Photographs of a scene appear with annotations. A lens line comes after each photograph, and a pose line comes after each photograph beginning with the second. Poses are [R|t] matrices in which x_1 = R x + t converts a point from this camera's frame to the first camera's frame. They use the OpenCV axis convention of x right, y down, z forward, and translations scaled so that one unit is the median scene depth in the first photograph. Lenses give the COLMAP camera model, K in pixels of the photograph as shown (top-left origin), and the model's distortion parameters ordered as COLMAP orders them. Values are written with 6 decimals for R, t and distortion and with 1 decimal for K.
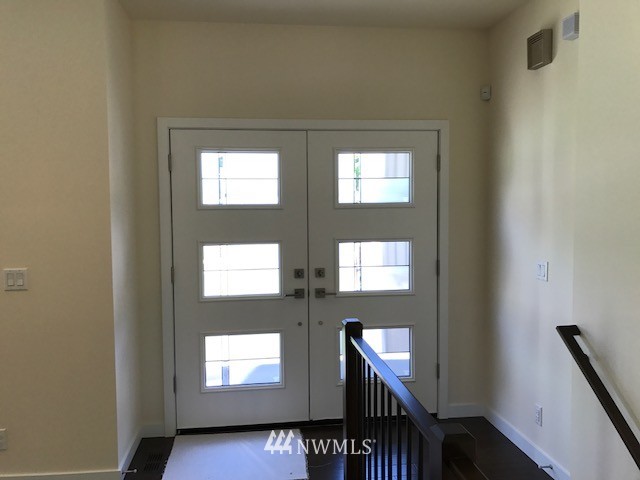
lens RADIAL K [[525.0, 0, 320.0], [0, 525.0, 240.0], [0, 0, 1]] dist [-0.001251, -0.000588]
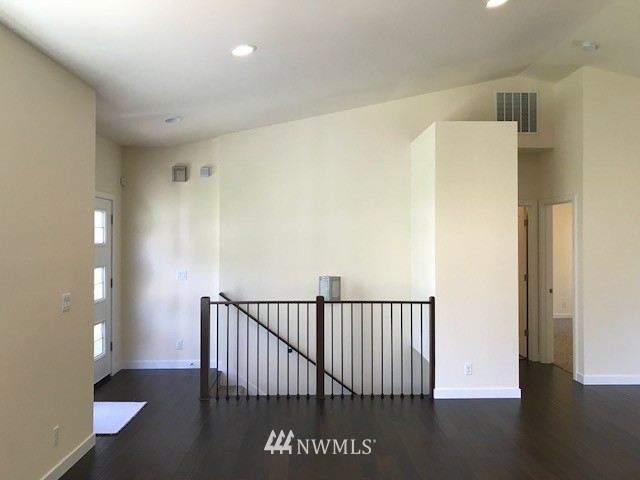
lens RADIAL K [[525.0, 0, 320.0], [0, 525.0, 240.0], [0, 0, 1]] dist [-0.001251, -0.000588]
pose [[0.105682, 0.015045, 0.994286, -1.608571], [0.052587, 0.998402, -0.020697, -0.014282], [-0.993009, 0.054474, 0.104722, 0.200220]]
